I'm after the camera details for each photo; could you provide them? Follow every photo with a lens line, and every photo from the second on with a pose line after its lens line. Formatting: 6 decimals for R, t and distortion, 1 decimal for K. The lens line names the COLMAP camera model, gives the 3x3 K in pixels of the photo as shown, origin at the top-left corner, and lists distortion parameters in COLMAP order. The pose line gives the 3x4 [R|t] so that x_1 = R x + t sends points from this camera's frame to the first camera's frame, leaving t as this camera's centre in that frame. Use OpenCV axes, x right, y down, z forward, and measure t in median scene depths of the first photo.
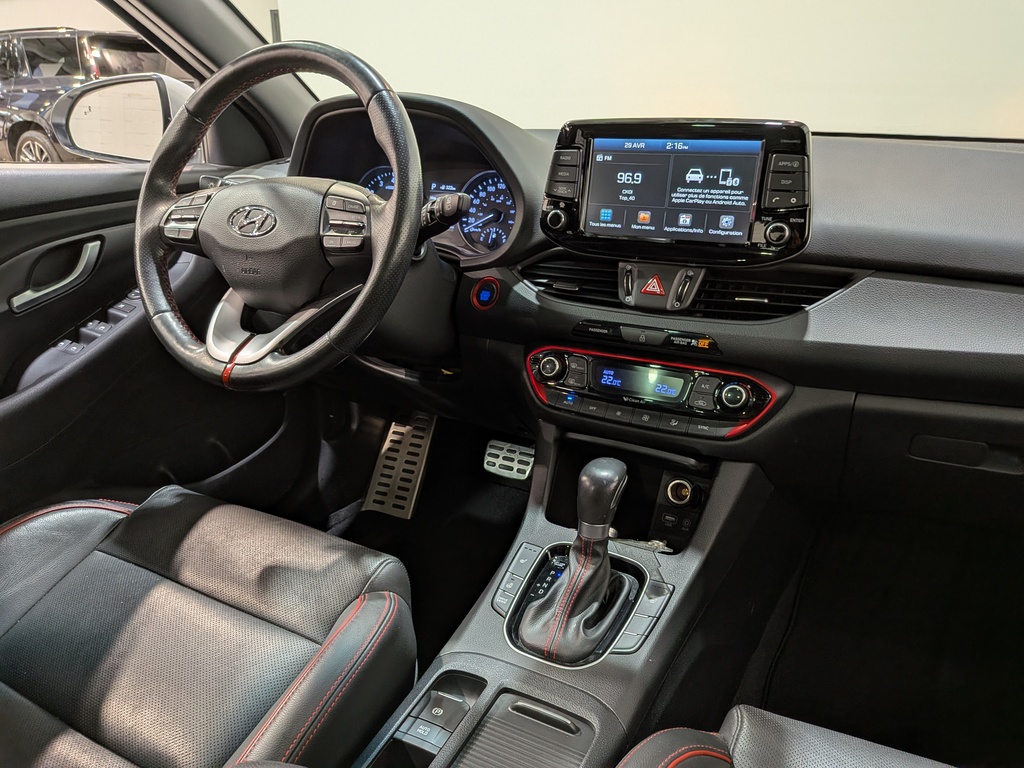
lens RADIAL K [[744.7, 0, 497.7], [0, 744.7, 396.9], [0, 0, 1]] dist [0.058012, -0.104210]
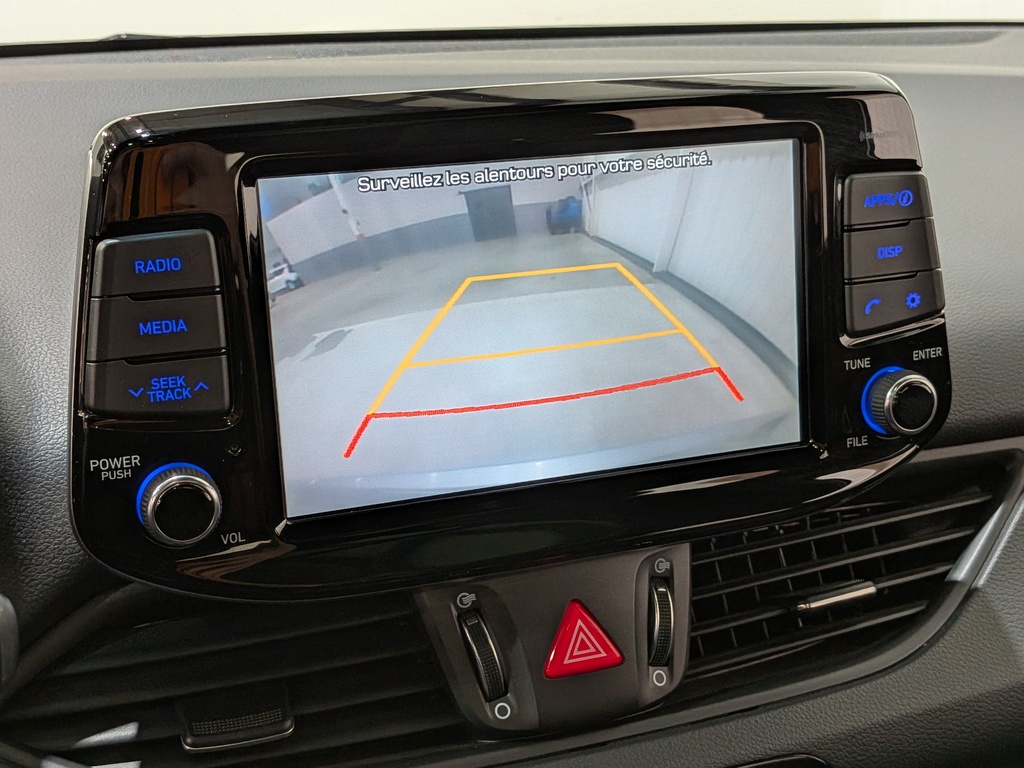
lens RADIAL K [[1495.1, 0, 512.1], [0, 1495.1, 369.4], [0, 0, 1]] dist [0.081089, 0.000000]
pose [[0.658430, -0.234412, 0.715207, -0.200607], [0.274882, 0.959514, 0.061424, -0.293125], [-0.700650, 0.156154, 0.696208, 0.594987]]
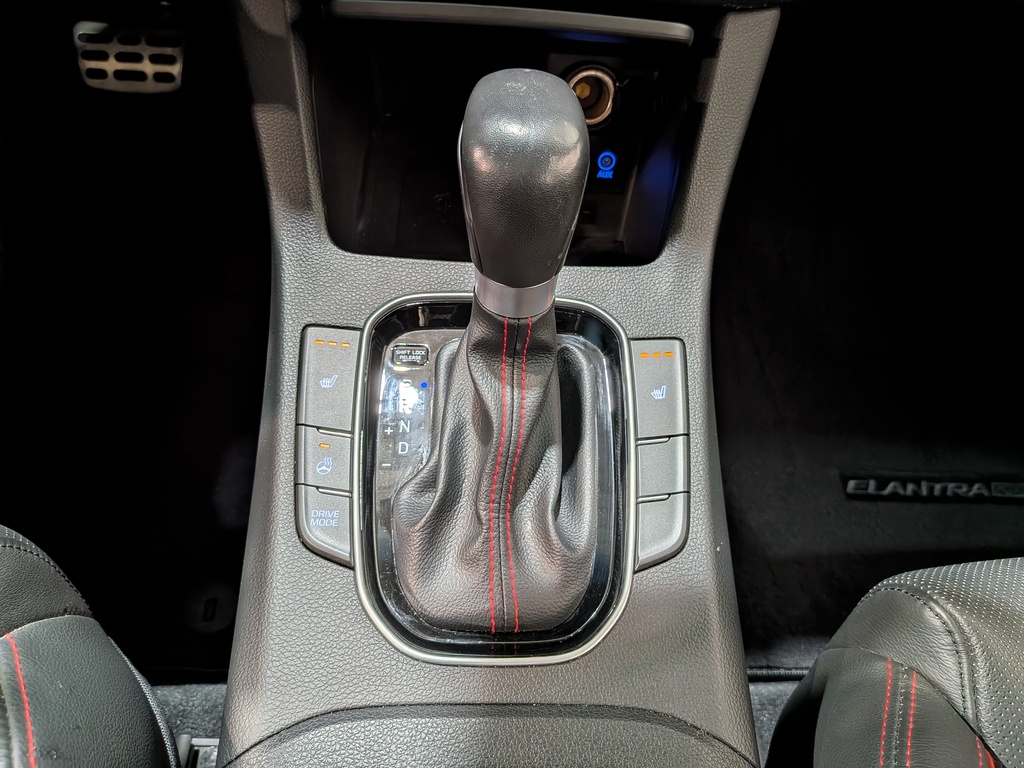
lens RADIAL K [[744.7, 0, 512.0], [0, 744.7, 366.4], [0, 0, 1]] dist [0.058012, -0.104210]
pose [[0.870171, -0.344130, 0.352671, -0.017698], [0.103677, 0.827564, 0.551714, 0.005529], [-0.481719, -0.443522, 0.755801, 0.652598]]
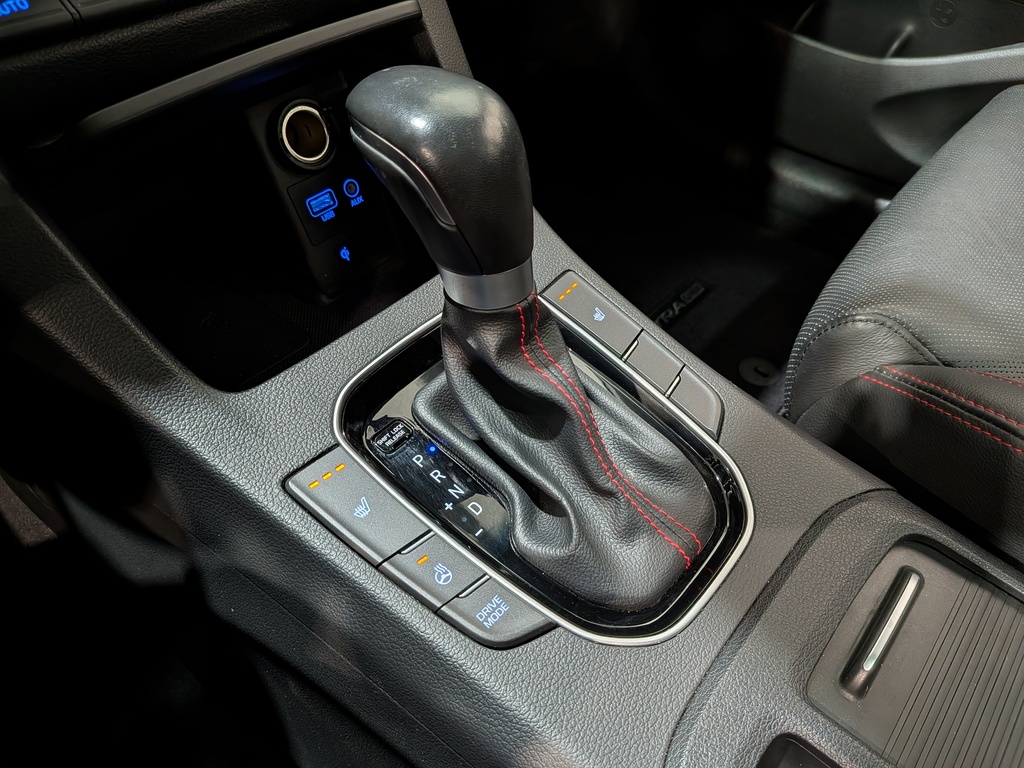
lens RADIAL K [[744.7, 0, 523.8], [0, 744.7, 393.1], [0, 0, 1]] dist [0.058012, -0.104210]
pose [[0.205828, -0.708964, 0.674540, -0.136834], [0.317314, 0.700408, 0.639328, -0.005055], [-0.925714, 0.082450, 0.369128, 0.799303]]
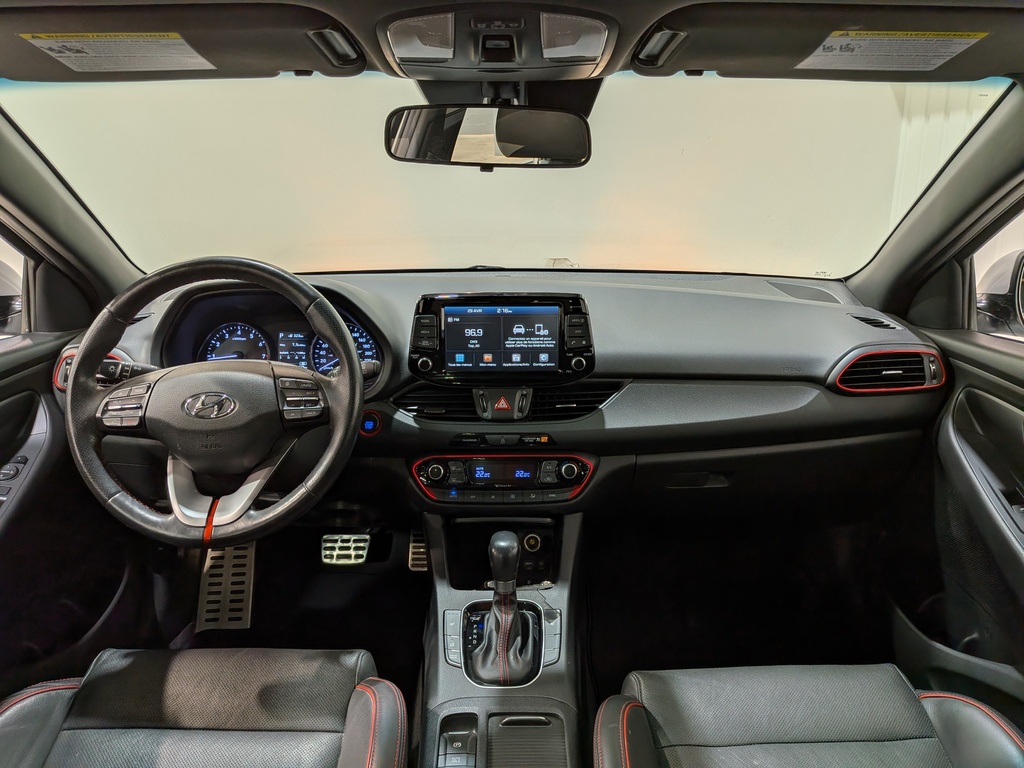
lens RADIAL K [[744.7, 0, 515.5], [0, 744.7, 369.7], [0, 0, 1]] dist [0.058012, -0.104210]
pose [[0.875179, -0.128074, 0.466540, -0.426800], [0.172489, 0.983554, -0.053567, -0.132305], [-0.452007, 0.127353, 0.882877, -0.281649]]
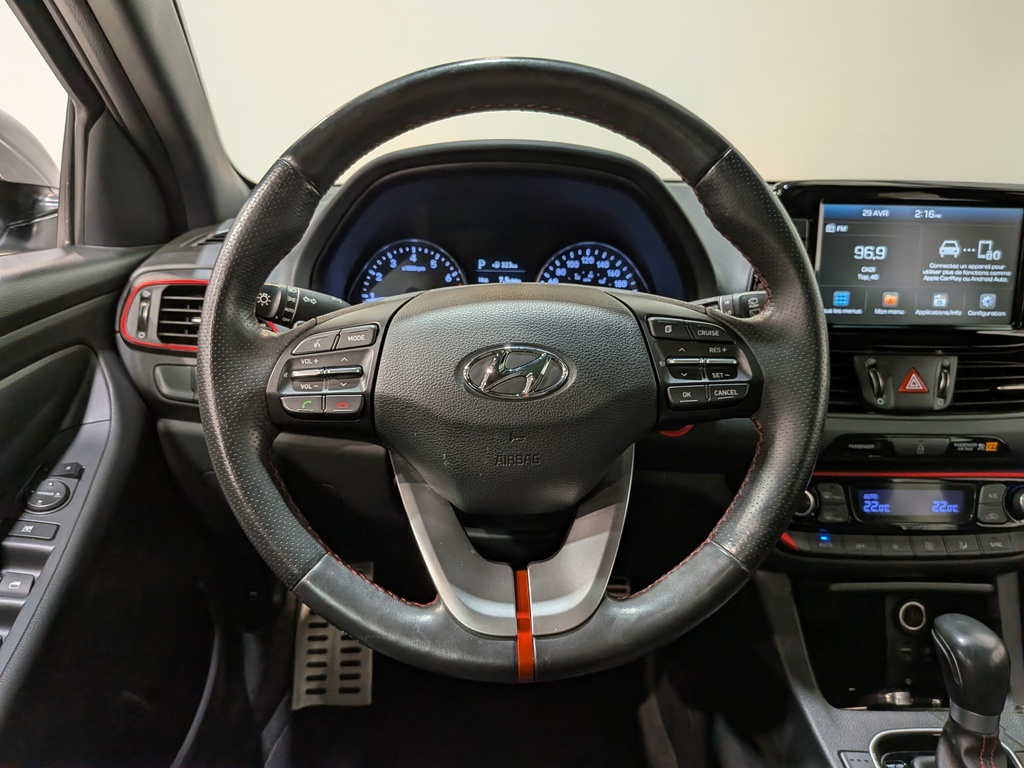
lens RADIAL K [[744.7, 0, 486.8], [0, 744.7, 379.7], [0, 0, 1]] dist [0.058012, -0.104210]
pose [[0.875975, -0.130487, 0.464371, -0.570135], [0.157005, 0.987421, -0.018706, -0.208298], [-0.456089, 0.089294, 0.885443, 0.490999]]
